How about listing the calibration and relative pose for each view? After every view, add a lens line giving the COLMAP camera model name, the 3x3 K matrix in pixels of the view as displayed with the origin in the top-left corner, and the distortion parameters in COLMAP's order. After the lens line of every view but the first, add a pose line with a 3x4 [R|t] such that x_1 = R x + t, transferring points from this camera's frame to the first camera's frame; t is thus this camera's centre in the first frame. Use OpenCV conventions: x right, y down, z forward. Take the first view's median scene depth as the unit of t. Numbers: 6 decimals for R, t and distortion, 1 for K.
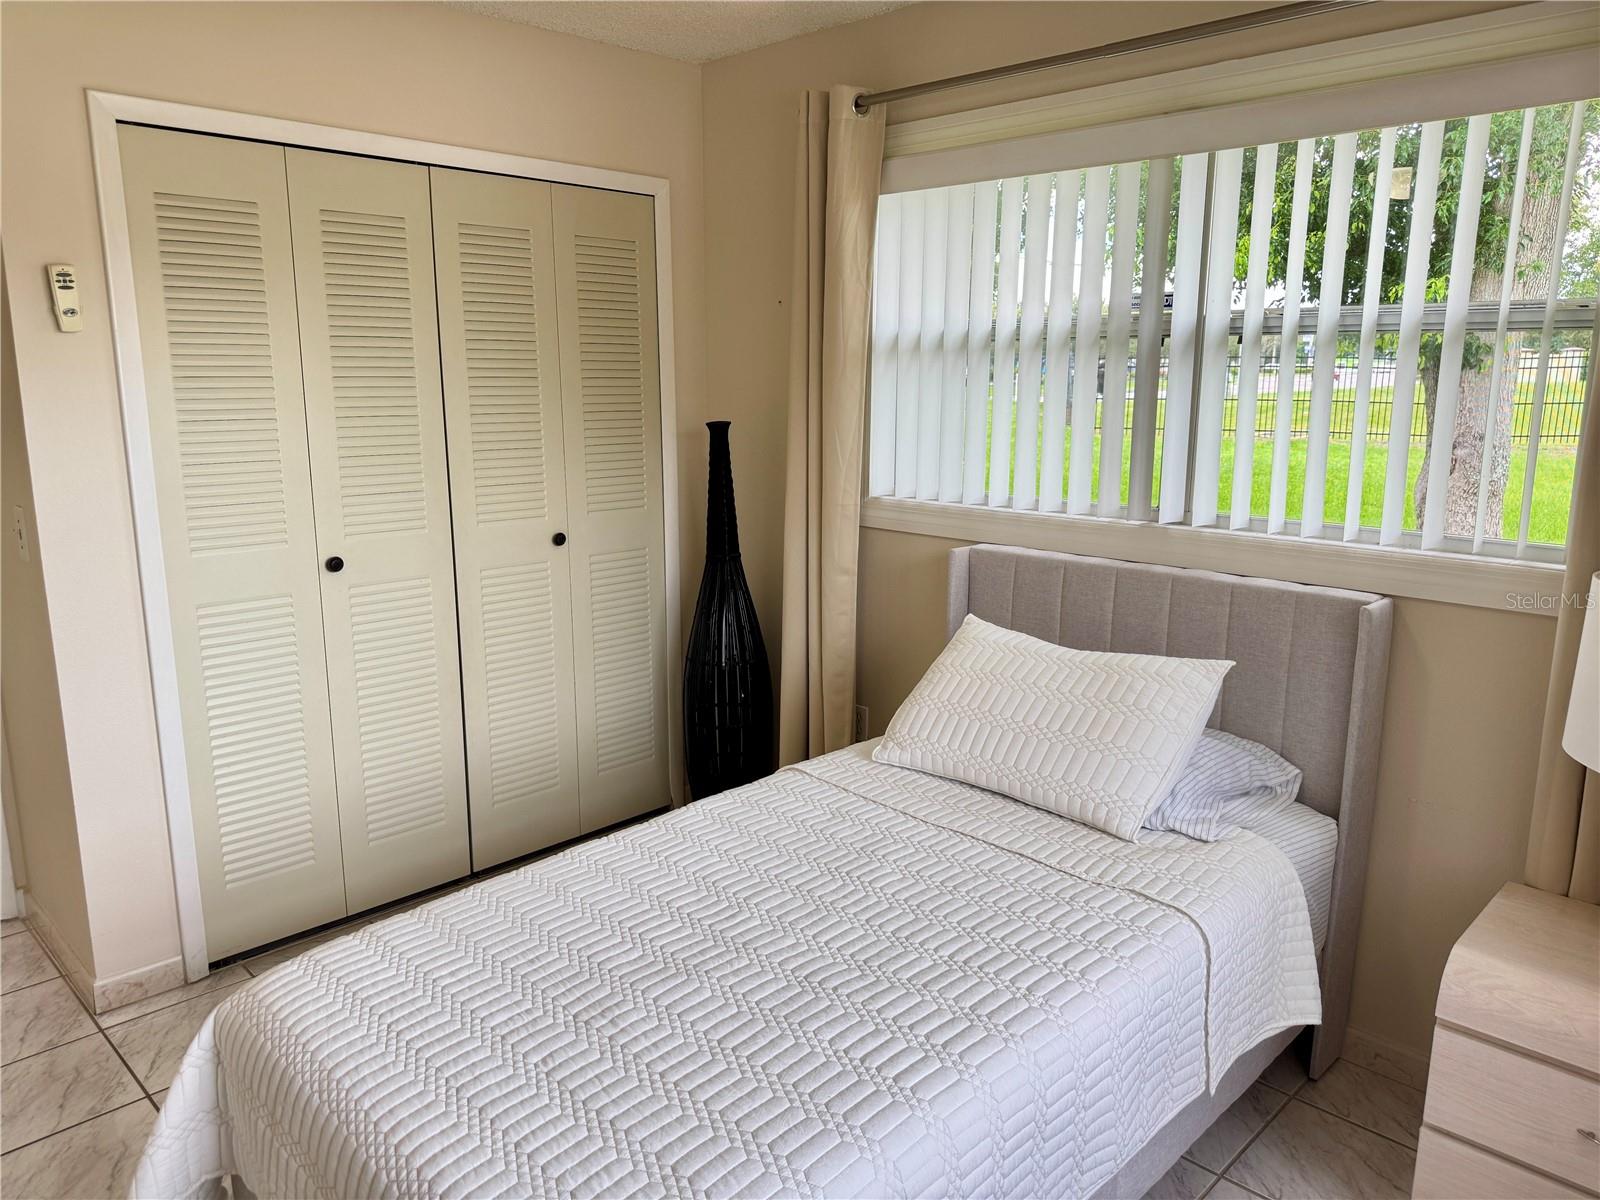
lens RADIAL K [[1123.7, 0, 794.3], [0, 1123.7, 599.5], [0, 0, 1]] dist [0.090507, -0.129090]
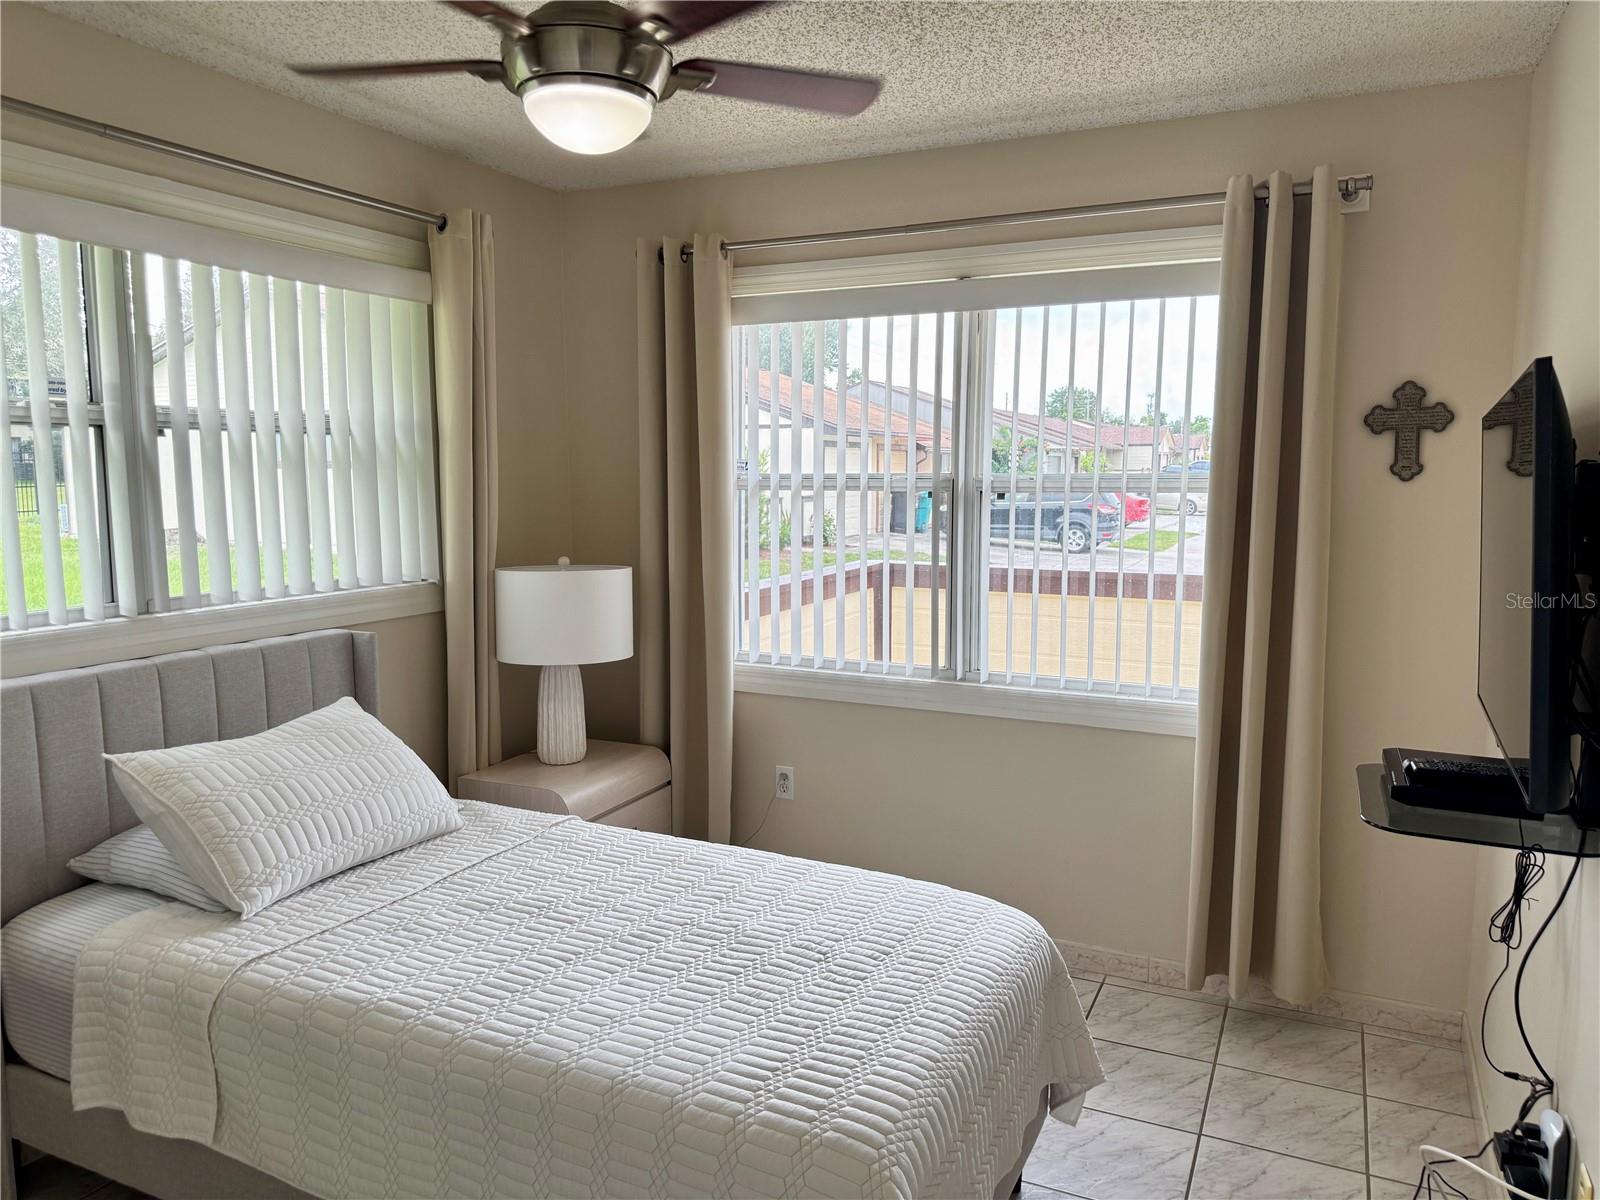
lens RADIAL K [[1123.7, 0, 794.3], [0, 1123.7, 599.5], [0, 0, 1]] dist [0.090507, -0.129090]
pose [[-0.316698, -0.112466, 0.941835, -0.876527], [0.186816, 0.966101, 0.178182, -0.169101], [-0.929947, 0.232379, -0.284952, 0.851813]]
